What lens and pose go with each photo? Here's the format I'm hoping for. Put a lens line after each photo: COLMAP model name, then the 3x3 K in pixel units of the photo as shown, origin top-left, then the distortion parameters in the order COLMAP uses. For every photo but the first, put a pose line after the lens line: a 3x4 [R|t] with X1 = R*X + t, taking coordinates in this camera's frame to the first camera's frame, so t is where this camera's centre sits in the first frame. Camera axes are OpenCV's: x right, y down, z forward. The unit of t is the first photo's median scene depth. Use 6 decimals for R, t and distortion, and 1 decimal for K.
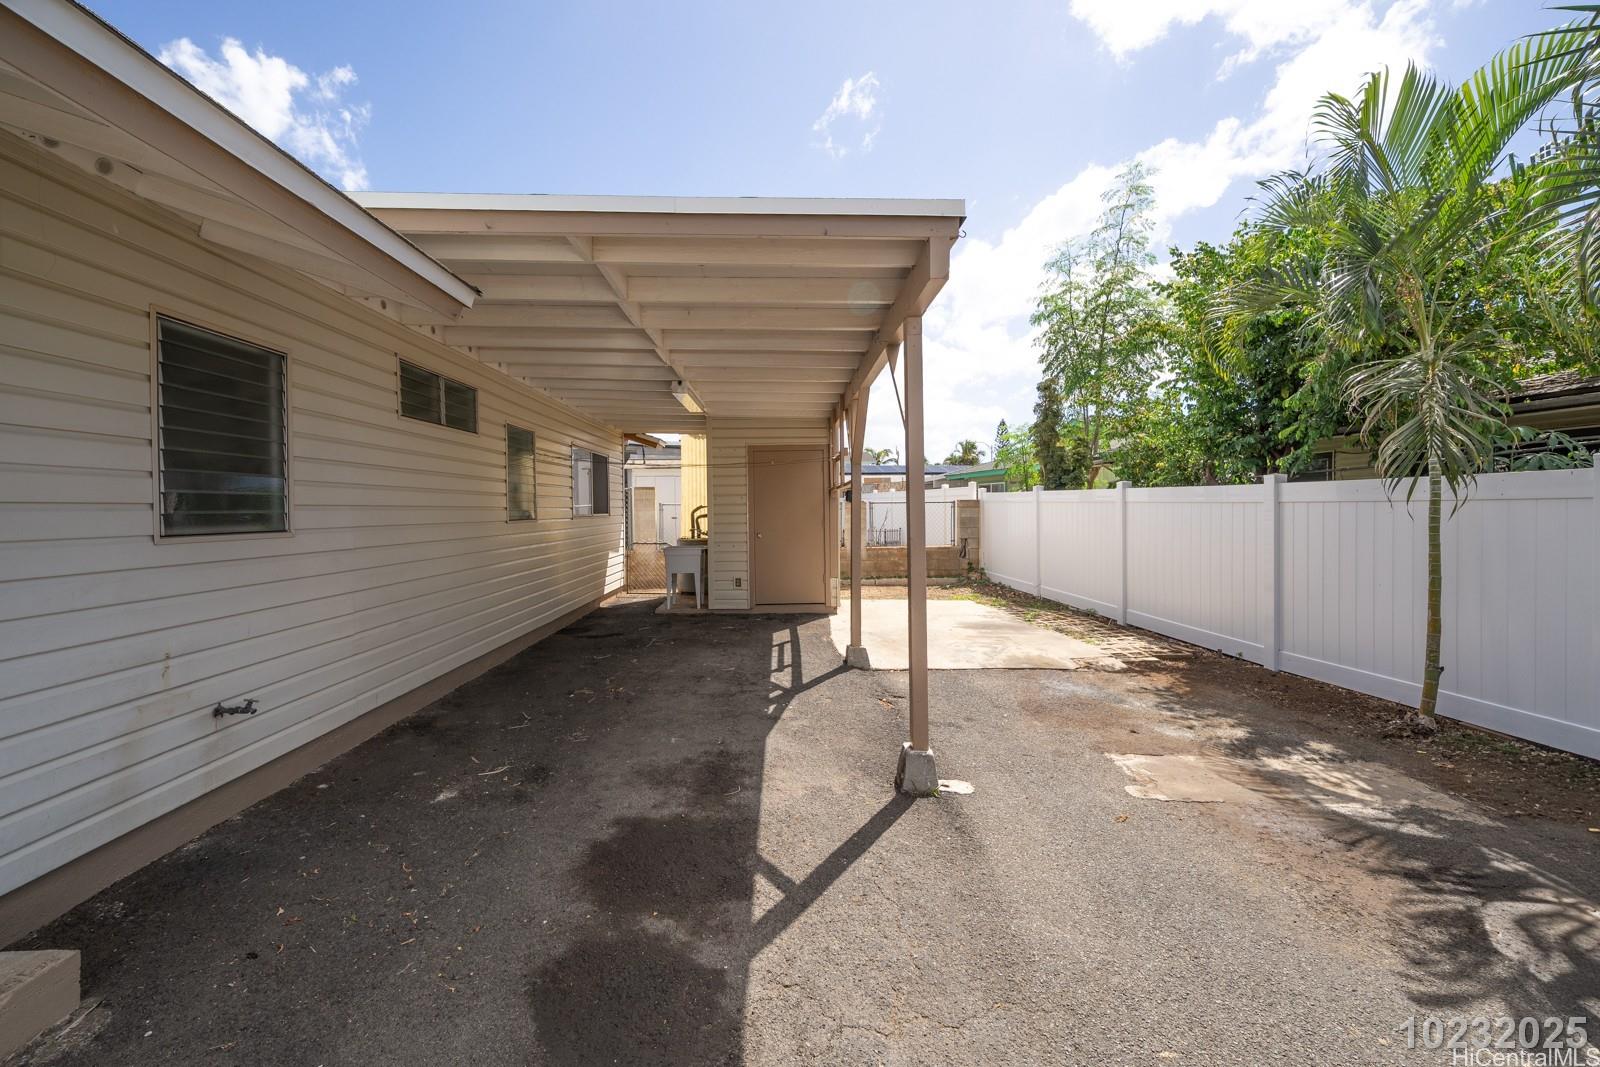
lens RADIAL K [[696.2, 0, 803.4], [0, 696.2, 526.6], [0, 0, 1]] dist [-0.001265, -0.000336]
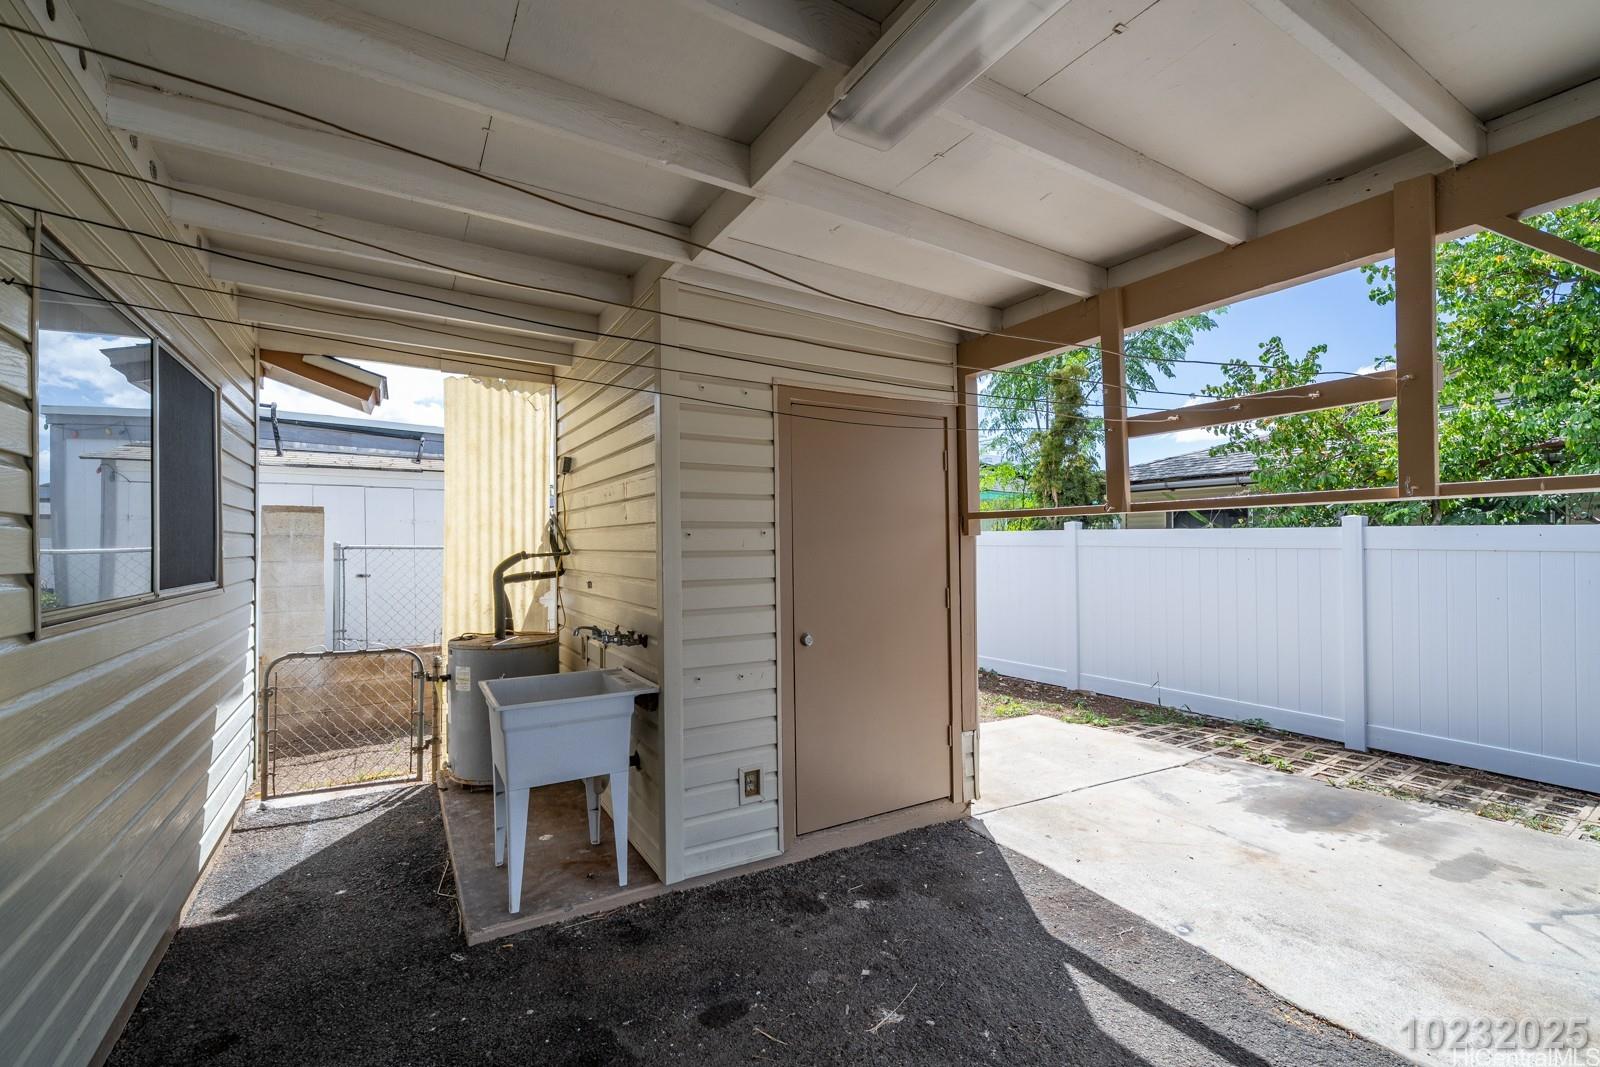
lens RADIAL K [[696.1, 0, 845.4], [0, 696.1, 539.7], [0, 0, 1]] dist [0.001036, 0.000098]
pose [[0.860085, 0.004926, 0.510128, -0.222718], [0.013745, 0.999367, -0.032824, -0.025715], [-0.509966, 0.035243, 0.859472, 0.666270]]
